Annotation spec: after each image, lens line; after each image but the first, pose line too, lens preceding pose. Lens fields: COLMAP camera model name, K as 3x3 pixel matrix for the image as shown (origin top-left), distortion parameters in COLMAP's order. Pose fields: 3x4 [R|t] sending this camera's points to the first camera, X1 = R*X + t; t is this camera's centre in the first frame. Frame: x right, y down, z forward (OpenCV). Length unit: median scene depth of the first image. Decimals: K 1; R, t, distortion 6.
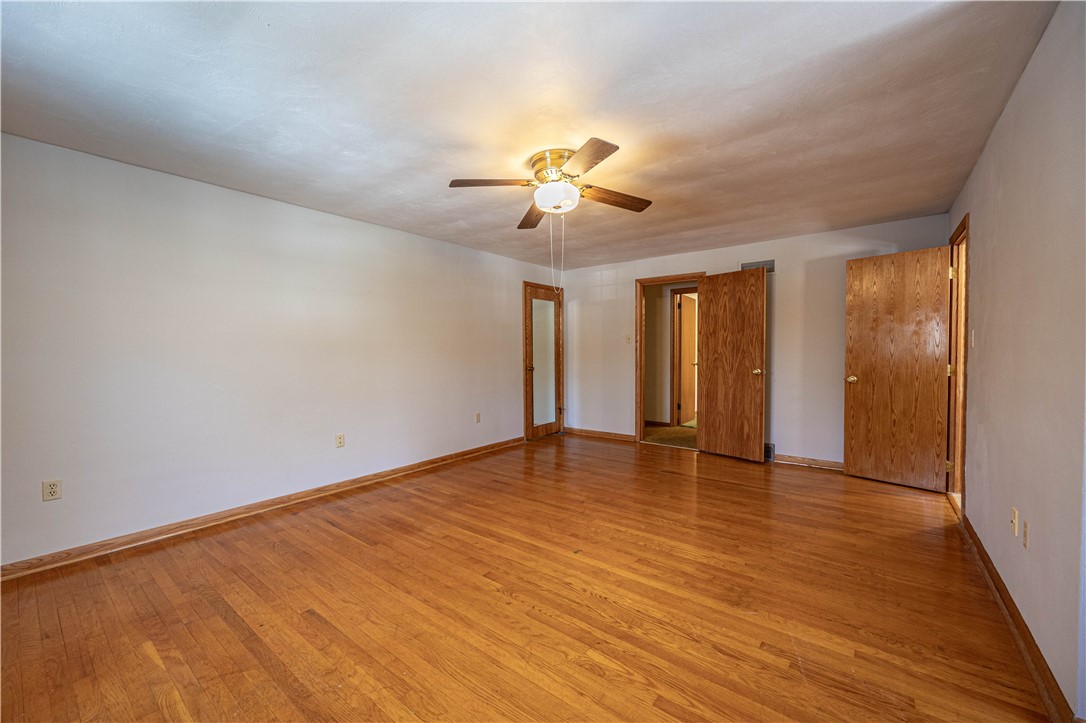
lens RADIAL K [[425.4, 0, 543.0], [0, 425.4, 361.5], [0, 0, 1]] dist [0.009718, 0.000007]
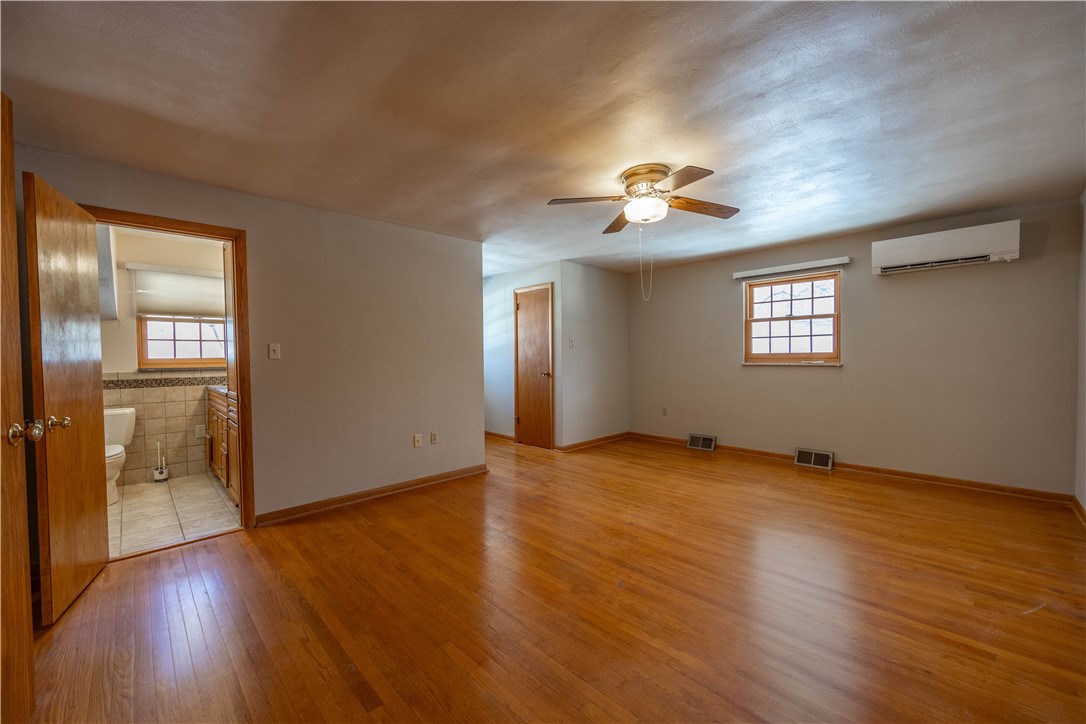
lens RADIAL K [[425.4, 0, 543.0], [0, 425.4, 362.0], [0, 0, 1]] dist [0.009718, 0.000007]
pose [[-0.990721, 0.013973, 0.135193, 0.164417], [0.019294, 0.999087, 0.038126, -0.061124], [-0.134536, 0.040380, -0.990086, 2.325568]]
